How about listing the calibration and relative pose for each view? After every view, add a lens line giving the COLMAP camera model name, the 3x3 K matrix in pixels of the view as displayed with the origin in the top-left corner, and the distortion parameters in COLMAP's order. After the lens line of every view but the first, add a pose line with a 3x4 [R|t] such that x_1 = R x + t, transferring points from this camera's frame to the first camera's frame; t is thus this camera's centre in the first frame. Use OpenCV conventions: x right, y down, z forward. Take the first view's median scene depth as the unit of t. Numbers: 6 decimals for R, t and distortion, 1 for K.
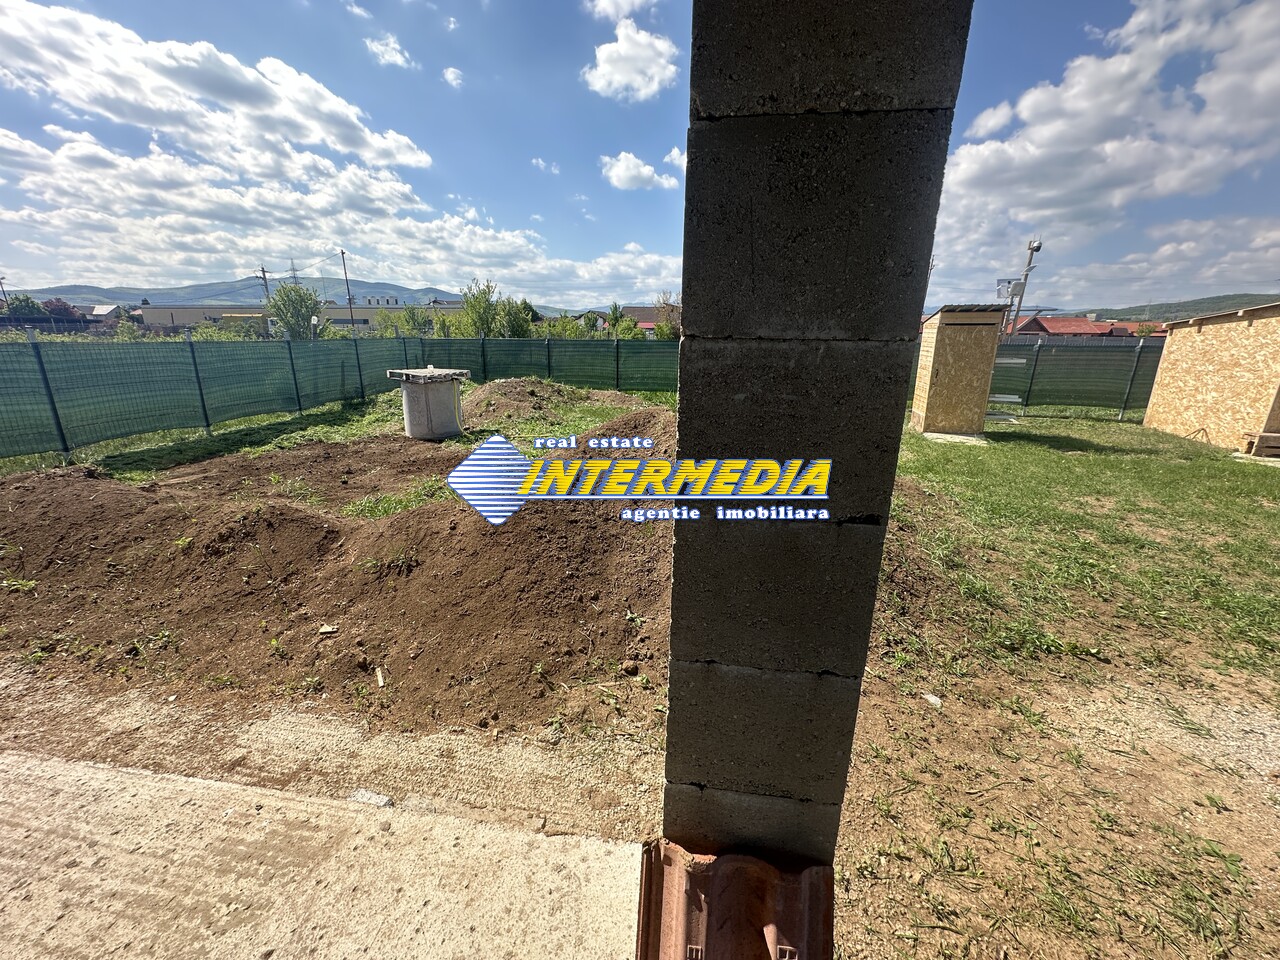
lens RADIAL K [[509.1, 0, 640.7], [0, 509.1, 479.4], [0, 0, 1]] dist [-0.001732, 0.000357]
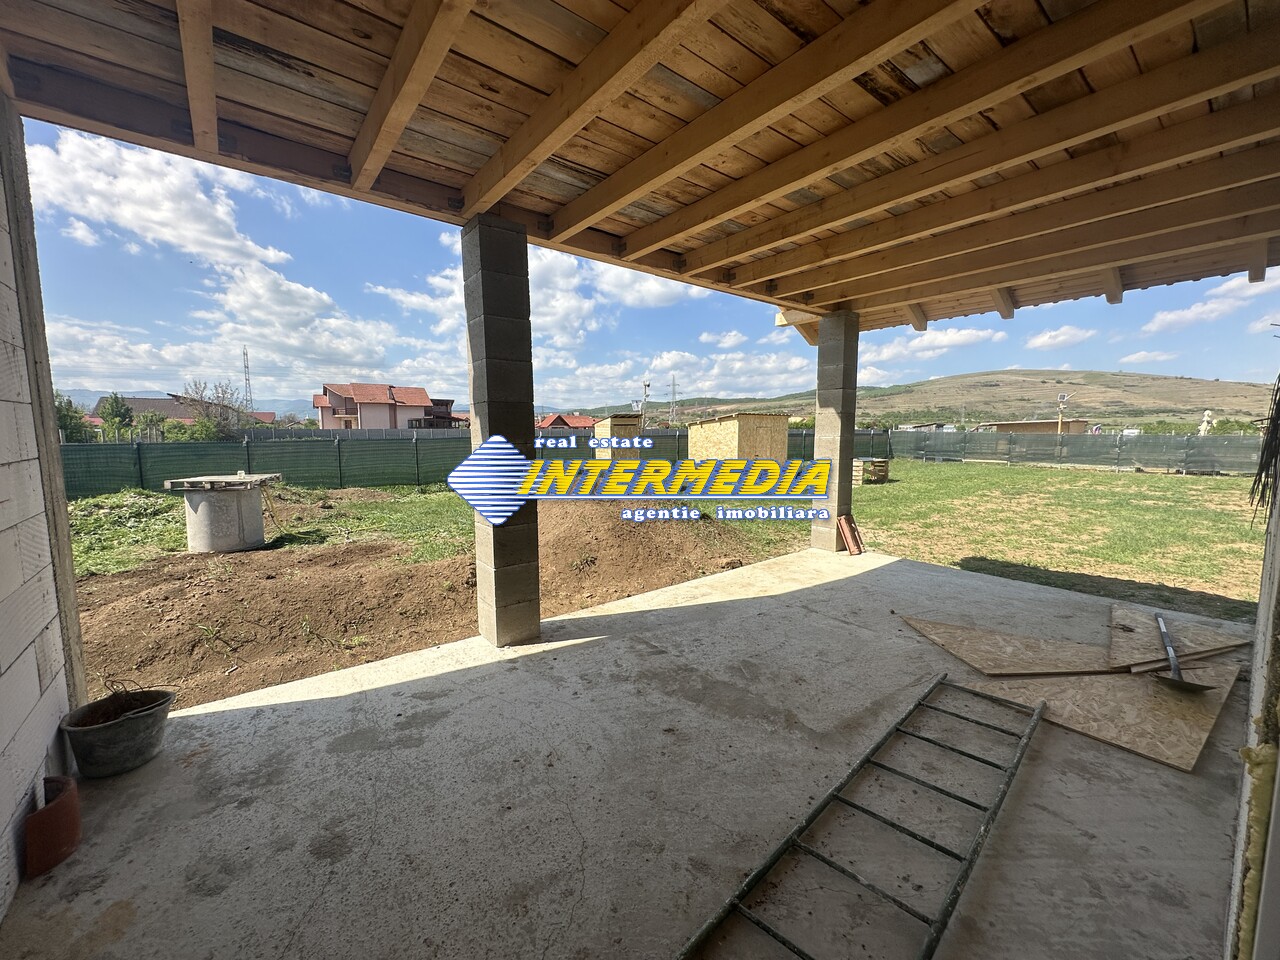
lens RADIAL K [[509.1, 0, 642.9], [0, 509.1, 480.9], [0, 0, 1]] dist [-0.001732, 0.000357]
pose [[0.674616, -0.086778, 0.733050, -0.588756], [0.213684, 0.973505, -0.081407, 0.028522], [-0.706564, 0.211560, 0.675285, -0.152815]]
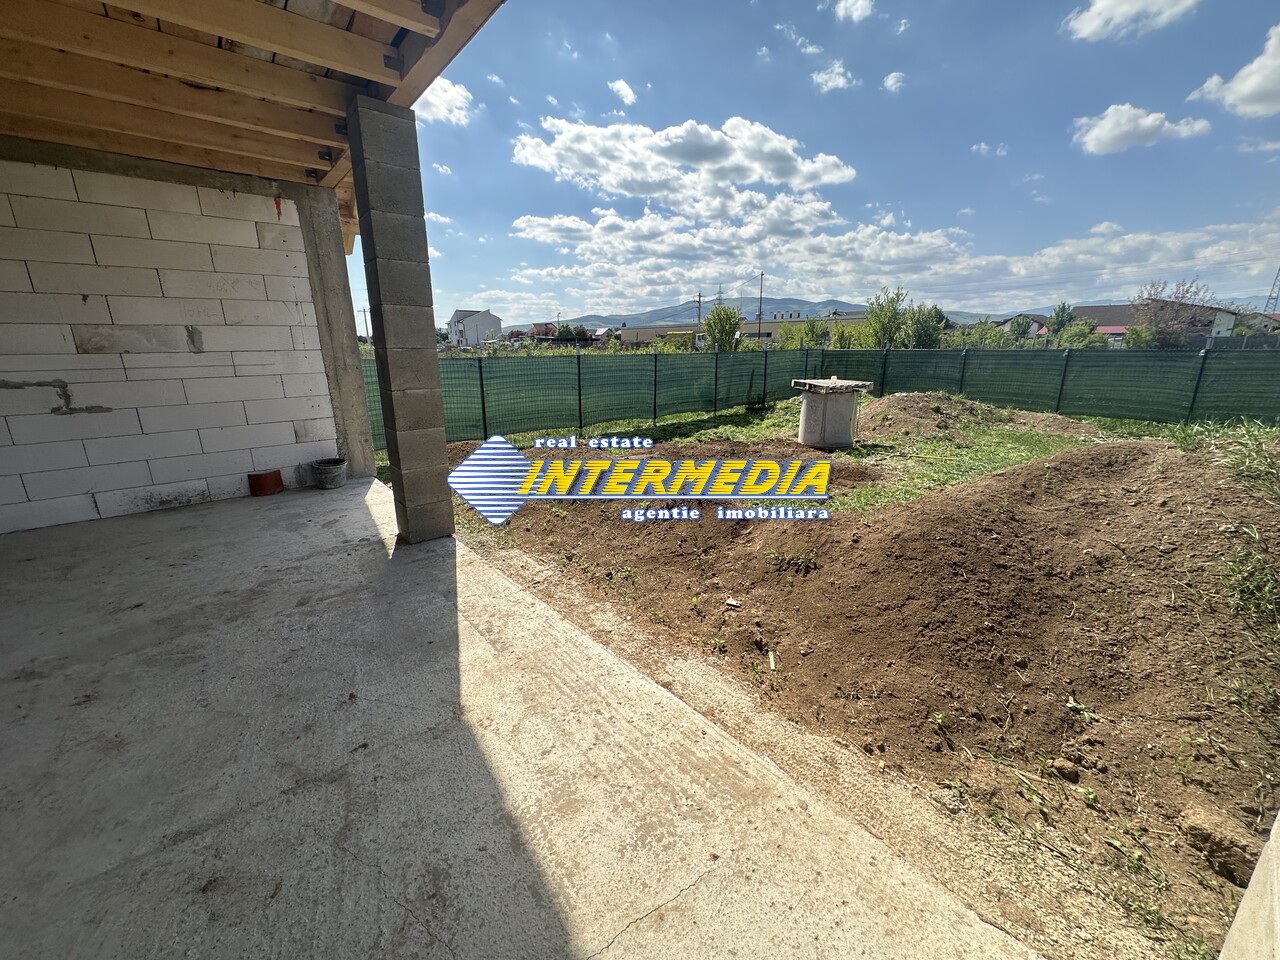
lens RADIAL K [[509.1, 0, 639.7], [0, 509.1, 480.0], [0, 0, 1]] dist [-0.001732, 0.000357]
pose [[0.756710, 0.153709, -0.635424, -0.028392], [-0.165723, 0.985320, 0.040993, 0.002878], [0.632397, 0.074284, 0.771075, -0.015014]]
